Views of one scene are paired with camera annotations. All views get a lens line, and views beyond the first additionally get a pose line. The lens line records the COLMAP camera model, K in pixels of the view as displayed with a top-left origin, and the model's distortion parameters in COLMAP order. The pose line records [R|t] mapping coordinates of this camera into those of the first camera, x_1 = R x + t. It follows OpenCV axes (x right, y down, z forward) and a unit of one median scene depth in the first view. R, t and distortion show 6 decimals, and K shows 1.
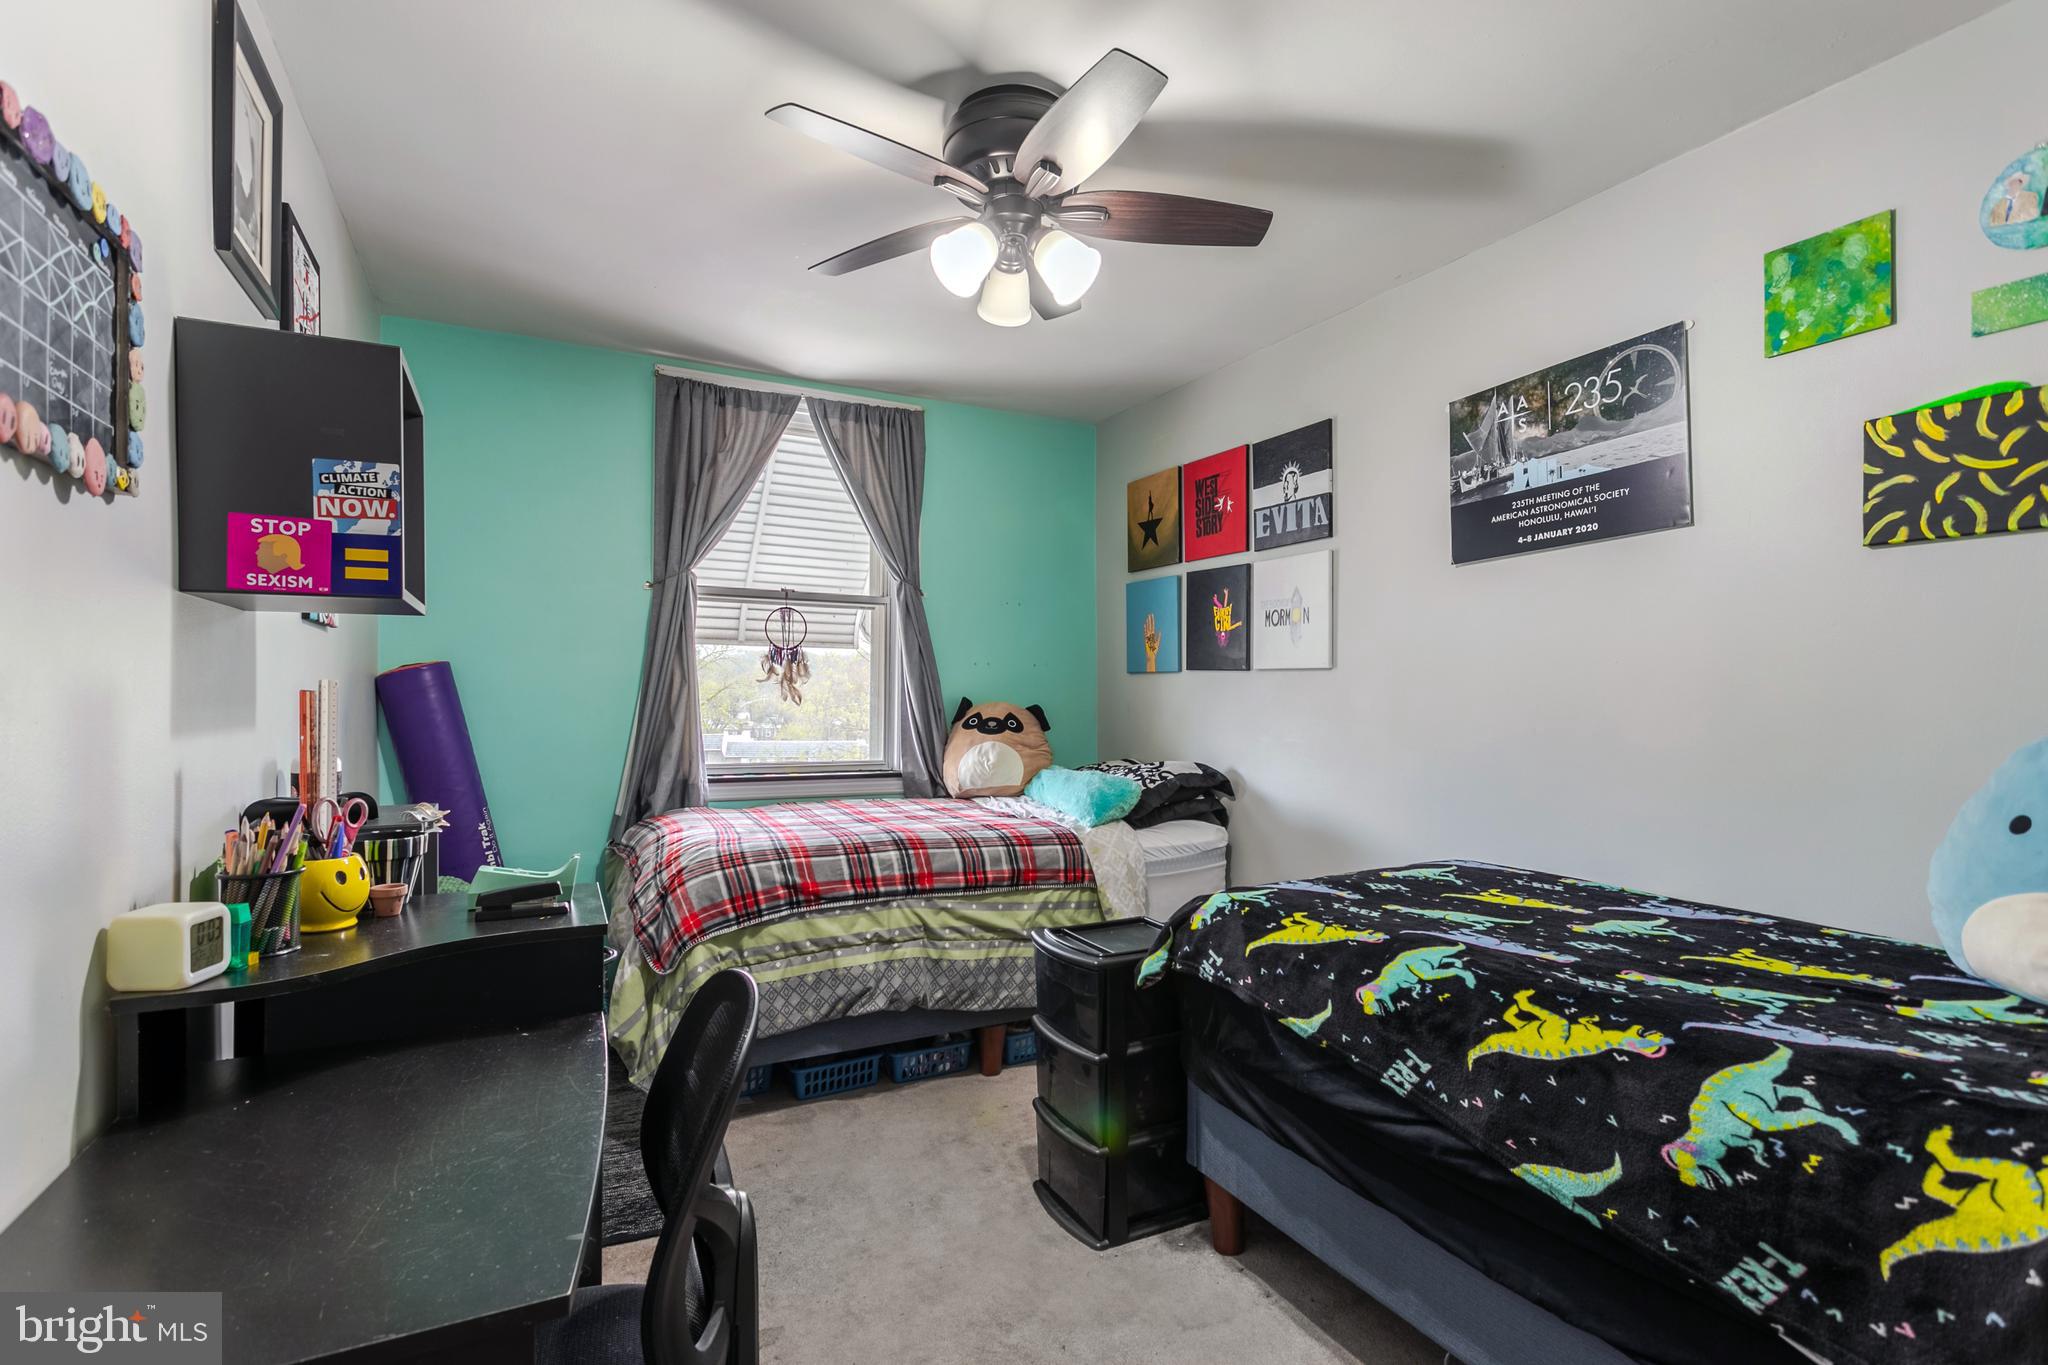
lens RADIAL K [[967.4, 0, 1037.9], [0, 967.4, 683.4], [0, 0, 1]] dist [0.000931, 0.000784]
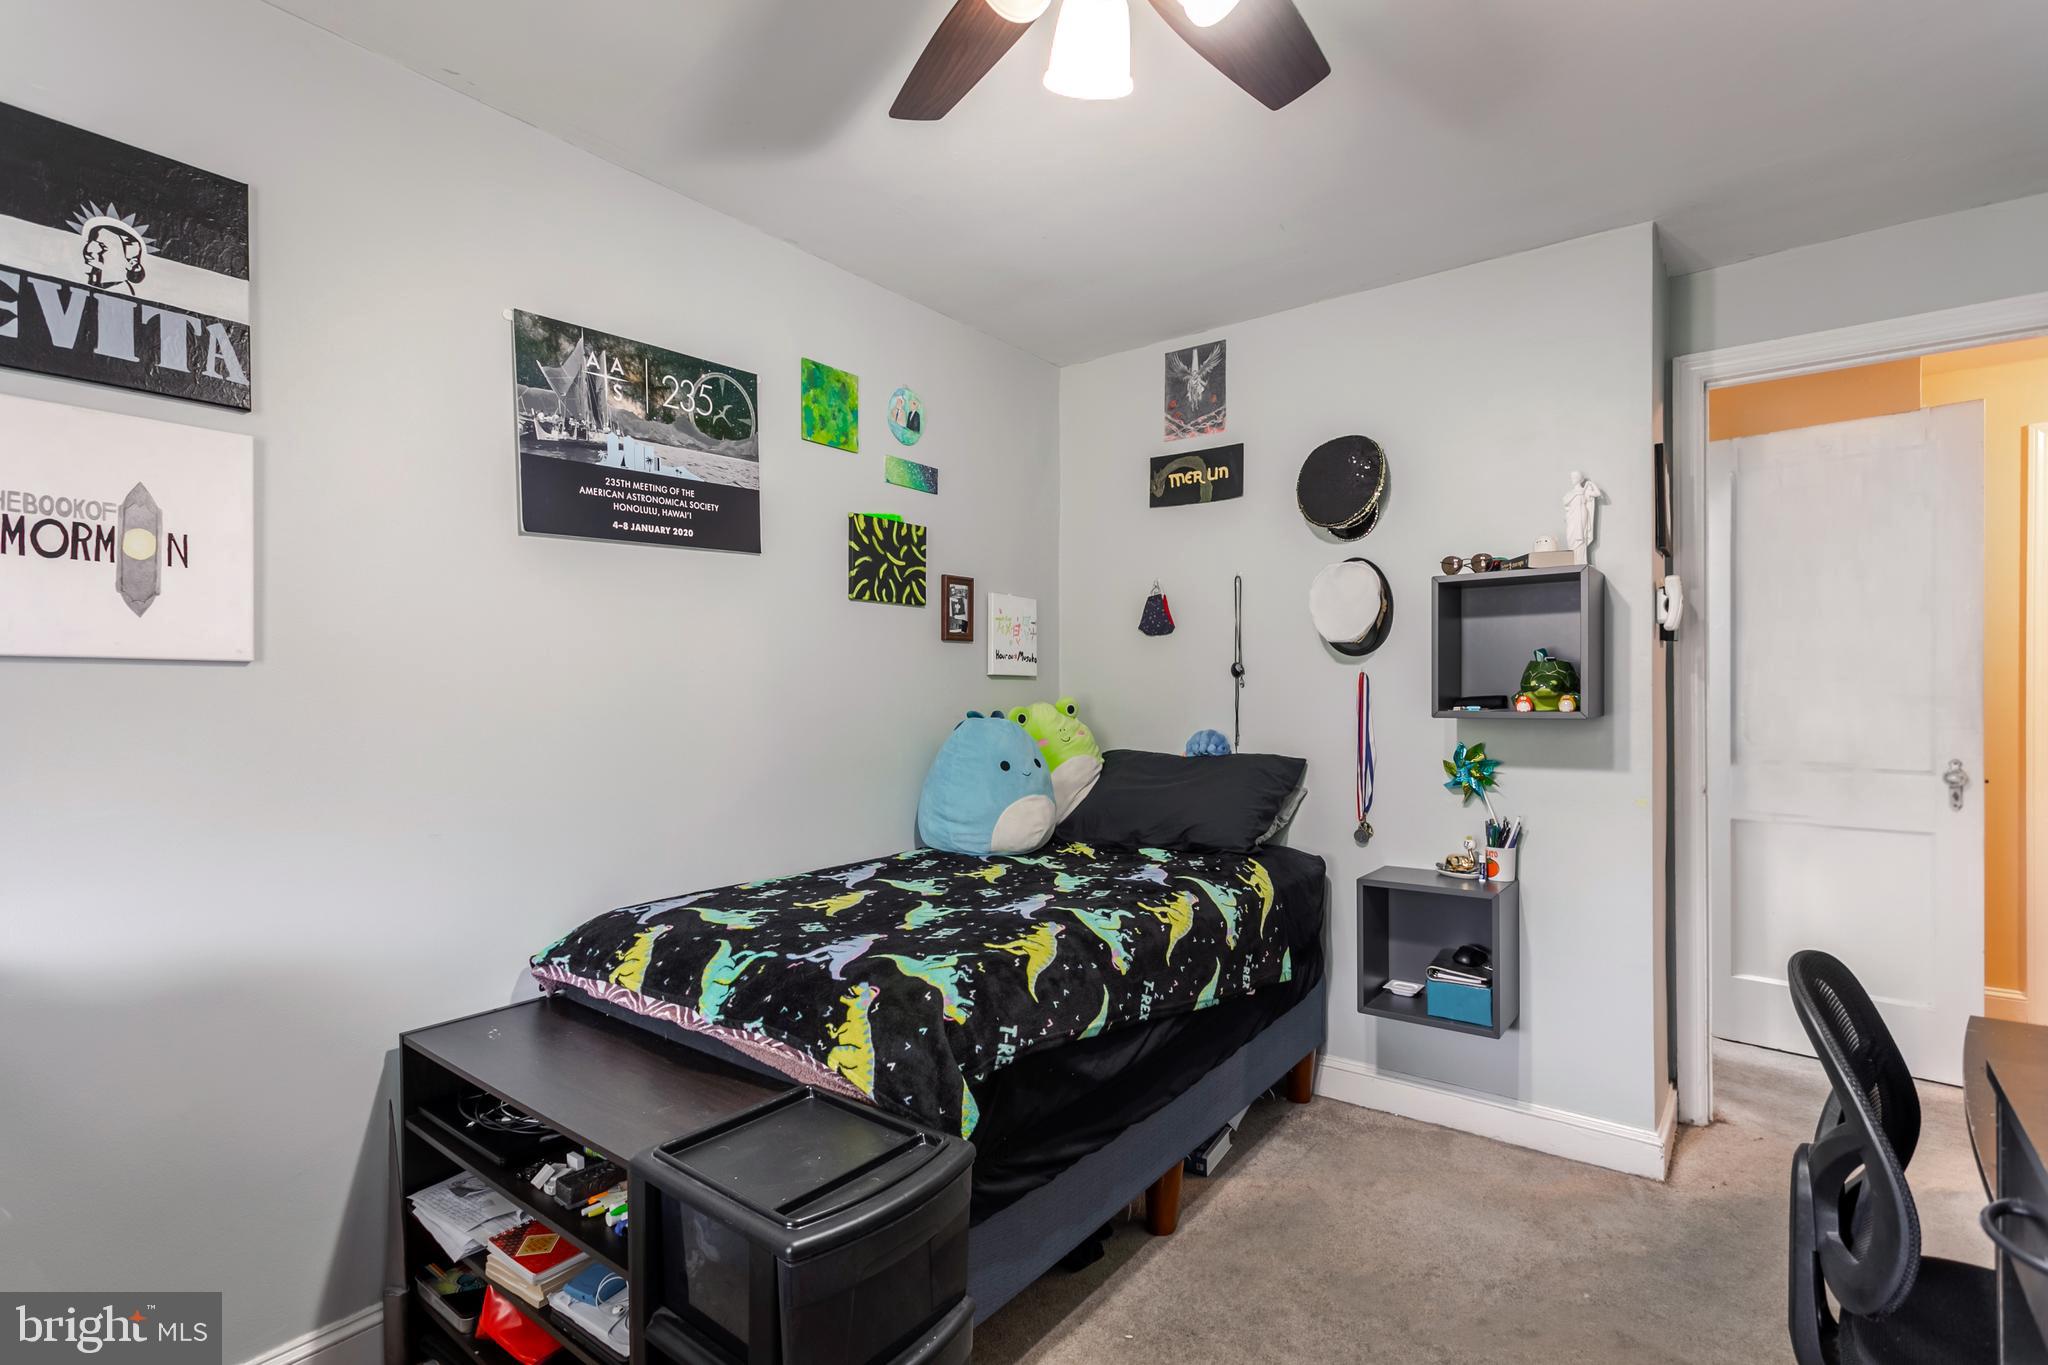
lens RADIAL K [[967.4, 0, 1037.9], [0, 967.4, 683.4], [0, 0, 1]] dist [0.000931, 0.000784]
pose [[-0.426204, 0.010581, 0.904565, -0.451603], [-0.000766, 0.999927, -0.012058, 0.002513], [-0.904627, -0.005832, -0.426165, 1.065575]]
